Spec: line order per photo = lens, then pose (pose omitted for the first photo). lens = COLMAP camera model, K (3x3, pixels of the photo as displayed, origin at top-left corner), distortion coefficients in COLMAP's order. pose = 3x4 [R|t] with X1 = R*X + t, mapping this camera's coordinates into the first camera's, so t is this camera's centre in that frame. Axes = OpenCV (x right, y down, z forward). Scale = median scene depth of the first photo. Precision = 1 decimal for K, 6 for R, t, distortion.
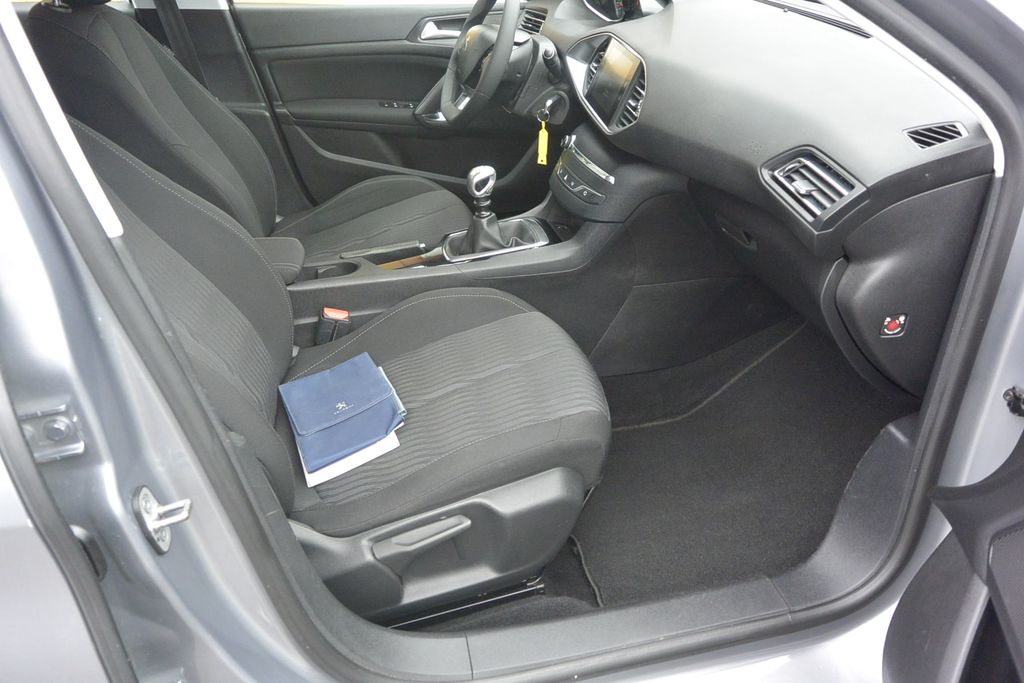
lens RADIAL K [[778.5, 0, 508.0], [0, 778.5, 343.9], [0, 0, 1]] dist [-0.005274, 0.015949]
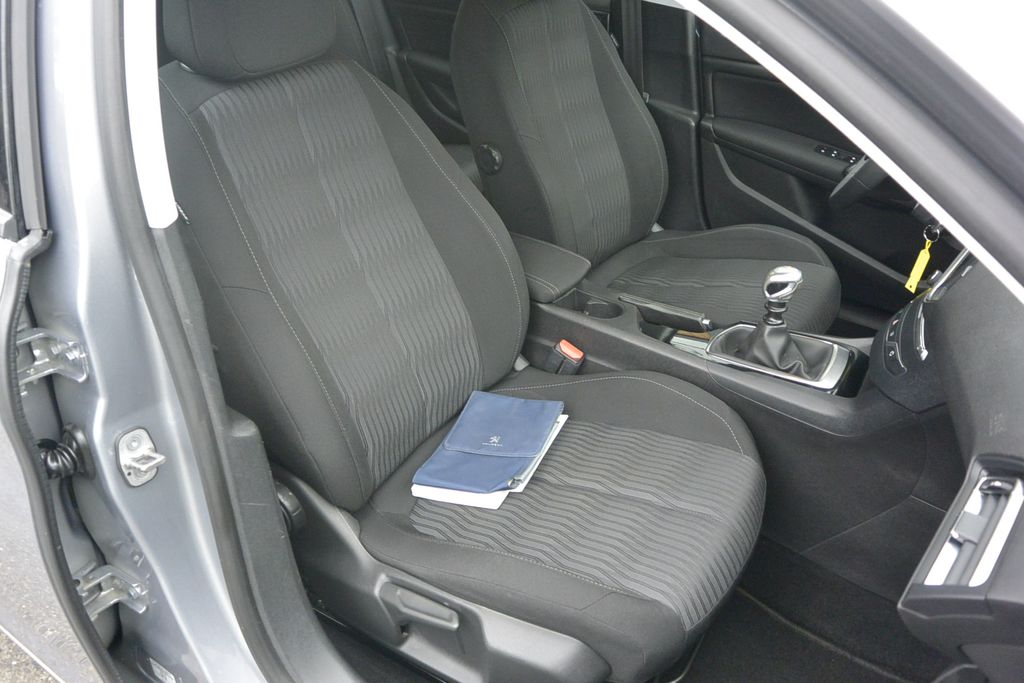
lens RADIAL K [[778.5, 0, 510.8], [0, 778.5, 343.0], [0, 0, 1]] dist [-0.005274, 0.015949]
pose [[0.692377, 0.436967, -0.574171, 0.266635], [-0.411041, 0.892884, 0.183857, -0.187864], [0.593008, 0.108710, 0.797824, 0.189148]]
